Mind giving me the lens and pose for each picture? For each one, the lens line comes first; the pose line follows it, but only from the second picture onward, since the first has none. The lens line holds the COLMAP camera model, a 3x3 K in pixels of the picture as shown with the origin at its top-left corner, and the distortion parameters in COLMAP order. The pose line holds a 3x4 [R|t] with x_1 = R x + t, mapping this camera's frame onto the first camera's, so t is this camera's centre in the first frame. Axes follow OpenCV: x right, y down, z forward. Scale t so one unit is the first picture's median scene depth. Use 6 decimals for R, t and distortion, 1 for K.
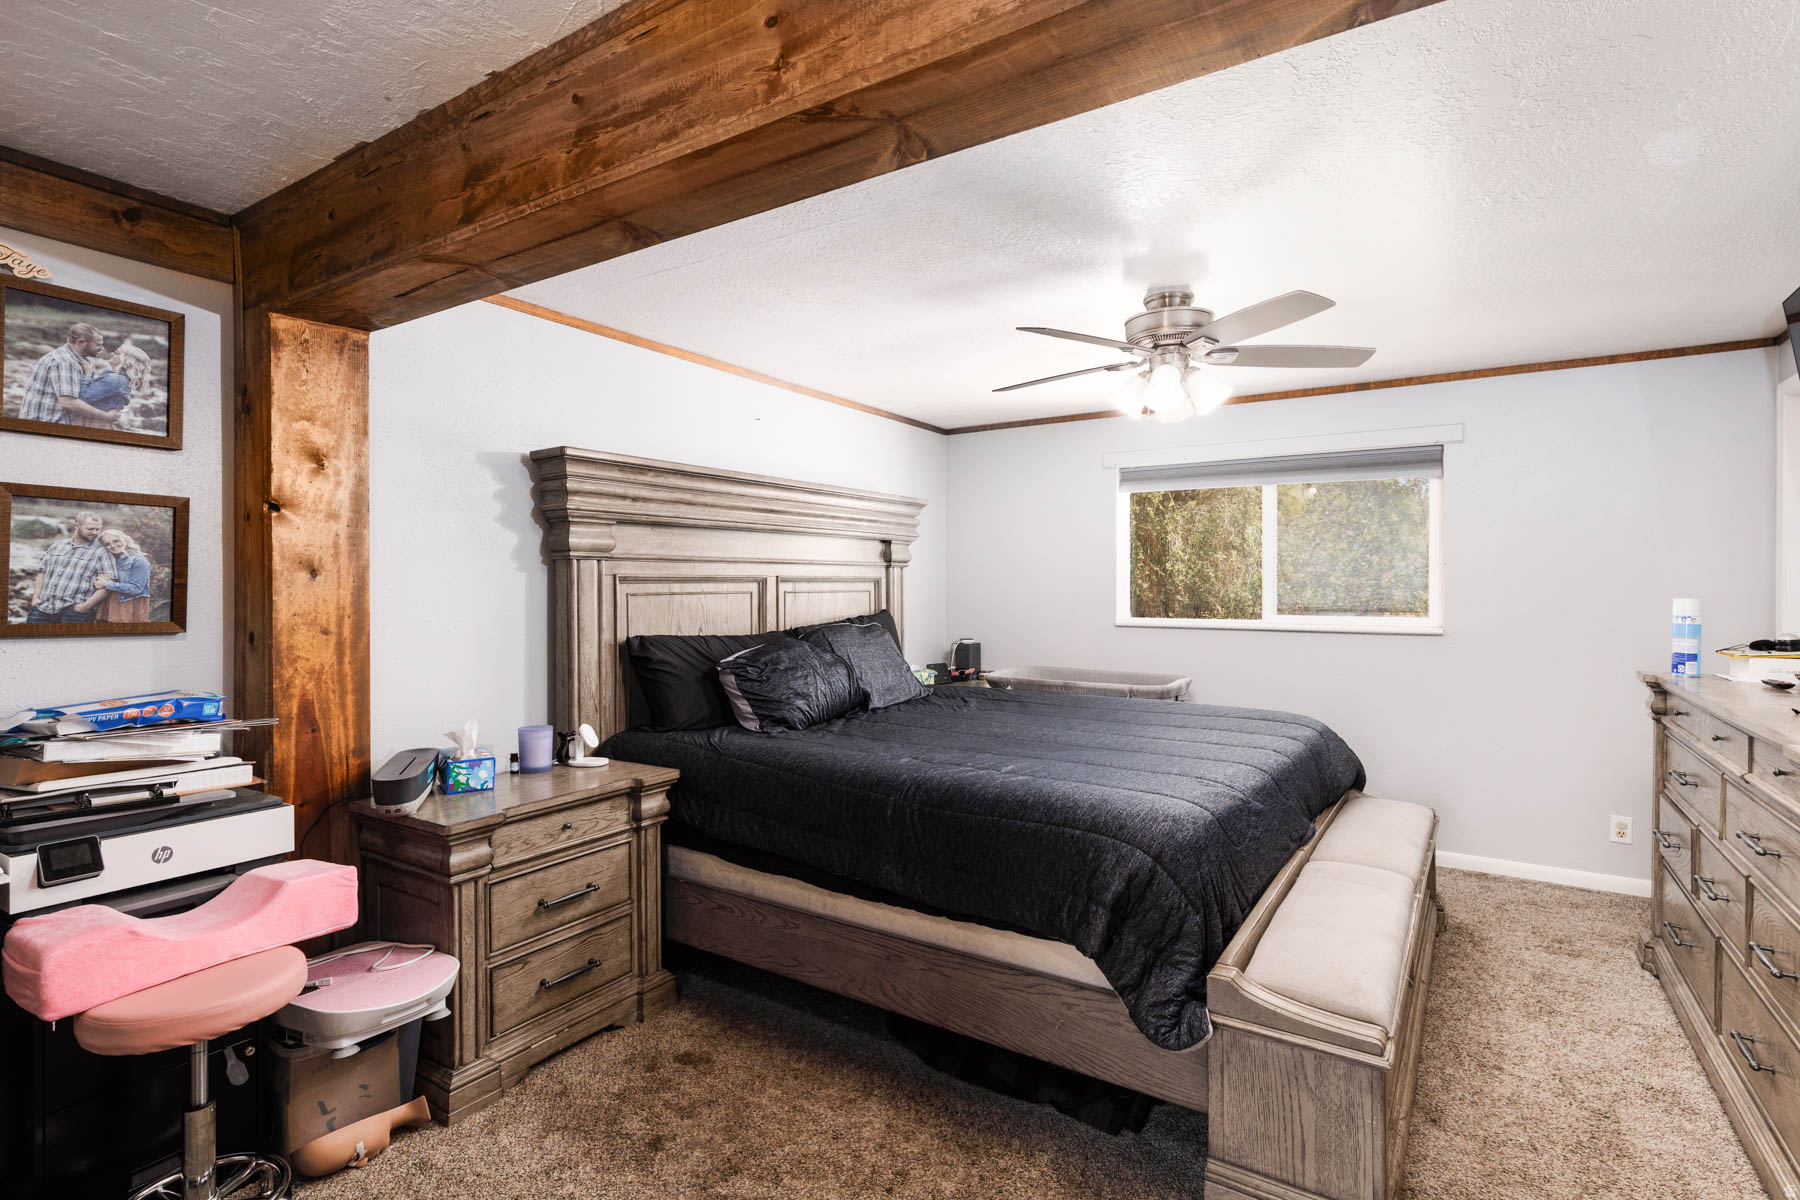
lens RADIAL K [[828.9, 0, 898.4], [0, 828.9, 591.3], [0, 0, 1]] dist [0.000092, -0.000323]
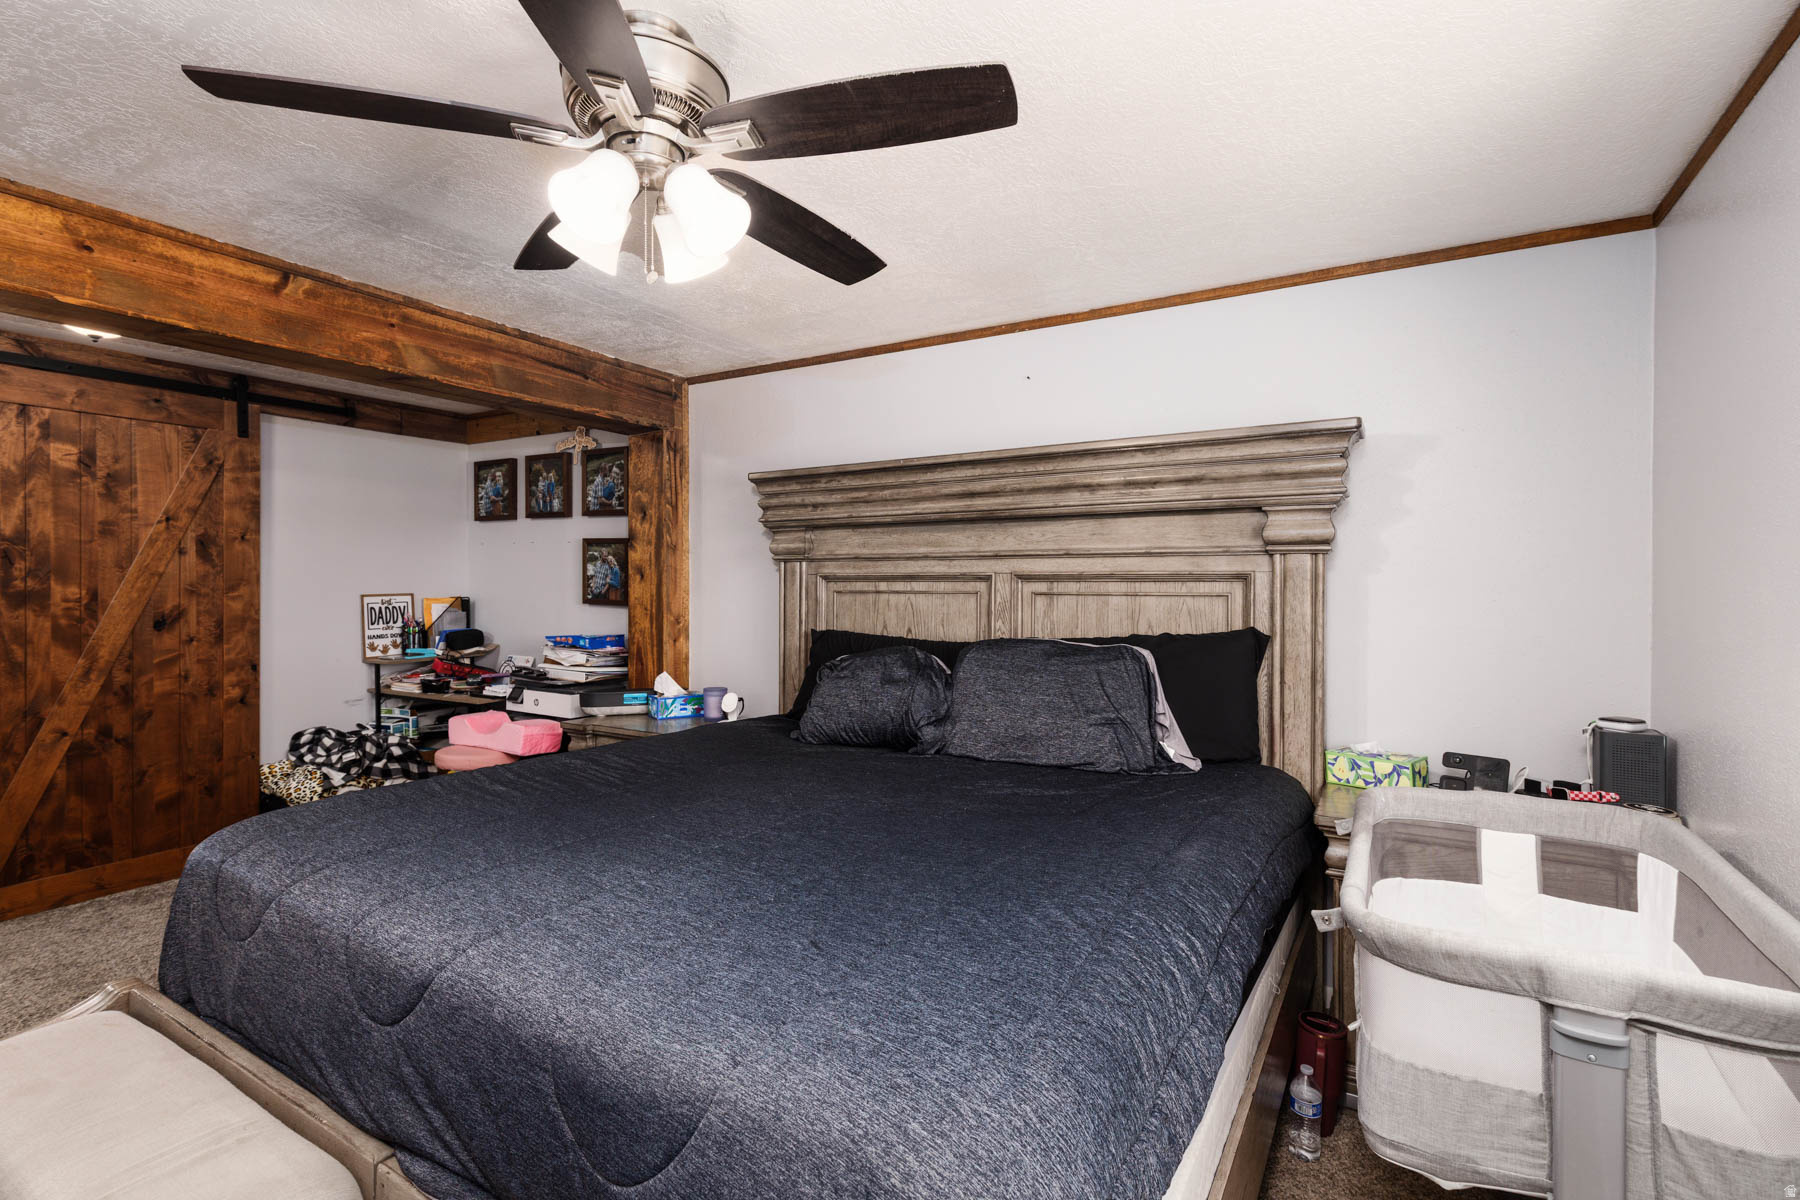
lens RADIAL K [[828.9, 0, 898.4], [0, 828.9, 591.3], [0, 0, 1]] dist [0.000092, -0.000323]
pose [[0.053691, 0.012786, -0.998476, 0.764526], [-0.011501, 0.999860, 0.012185, -0.011249], [0.998491, 0.010829, 0.053831, 1.013709]]
